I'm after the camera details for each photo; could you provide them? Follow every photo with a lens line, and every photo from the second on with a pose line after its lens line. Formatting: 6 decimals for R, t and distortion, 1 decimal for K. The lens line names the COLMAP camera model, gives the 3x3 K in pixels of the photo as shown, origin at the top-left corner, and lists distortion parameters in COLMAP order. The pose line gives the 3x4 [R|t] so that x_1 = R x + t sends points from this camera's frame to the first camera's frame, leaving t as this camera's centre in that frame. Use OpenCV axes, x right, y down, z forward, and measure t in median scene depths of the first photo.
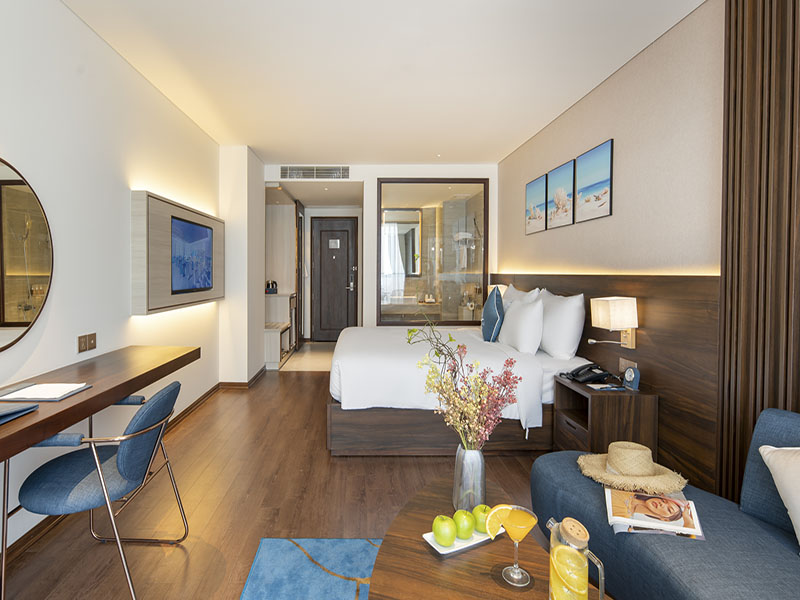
lens RADIAL K [[407.2, 0, 400.0], [0, 407.2, 300.0], [0, 0, 1]] dist [-0.003940, -0.001514]
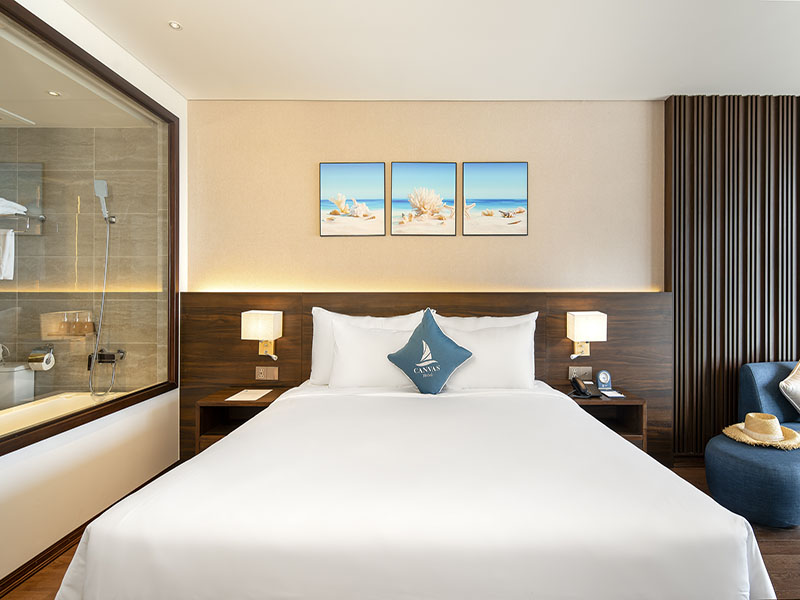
lens RADIAL K [[407.2, 0, 400.0], [0, 407.2, 300.0], [0, 0, 1]] dist [-0.003940, -0.001514]
pose [[0.105419, -0.022943, 0.994163, -0.507672], [0.066124, 0.997683, 0.016012, -0.073950], [-0.992227, 0.064050, 0.106692, 1.115448]]
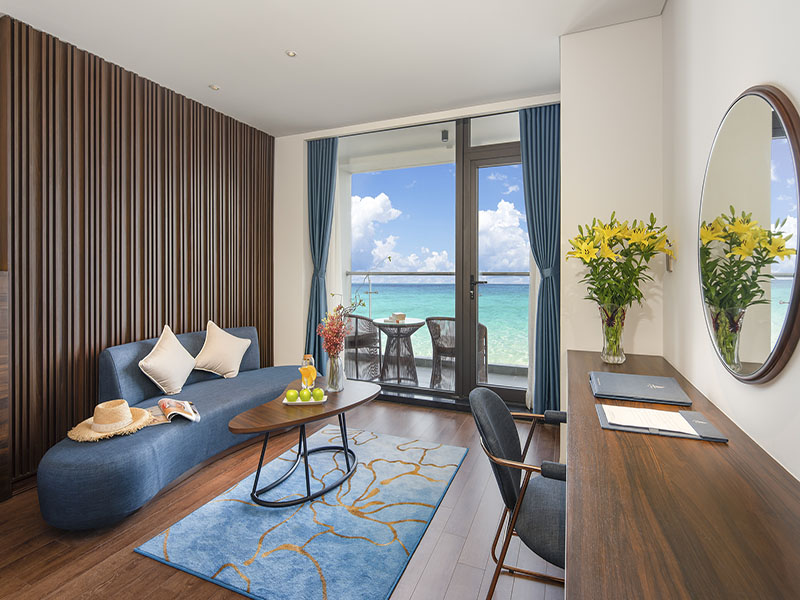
lens RADIAL K [[410.0, 0, 402.3], [0, 410.0, 275.3], [0, 0, 1]] dist [-0.004357, -0.001138]
pose [[-0.883331, -0.015932, 0.468478, -0.468430], [0.019694, 0.997278, 0.071050, -0.065839], [-0.468335, 0.071987, -0.880613, 0.911285]]
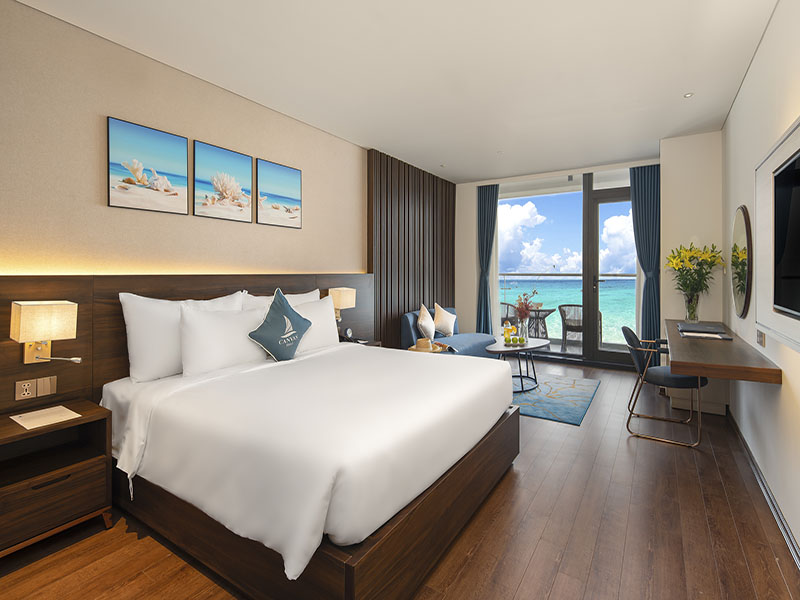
lens RADIAL K [[415.4, 0, 422.6], [0, 415.4, 277.9], [0, 0, 1]] dist [0.003243, -0.000036]
pose [[-0.813912, -0.021216, 0.580600, -0.531444], [0.026997, 0.996872, 0.074273, -0.126327], [-0.580360, 0.076126, -0.810794, 1.704972]]
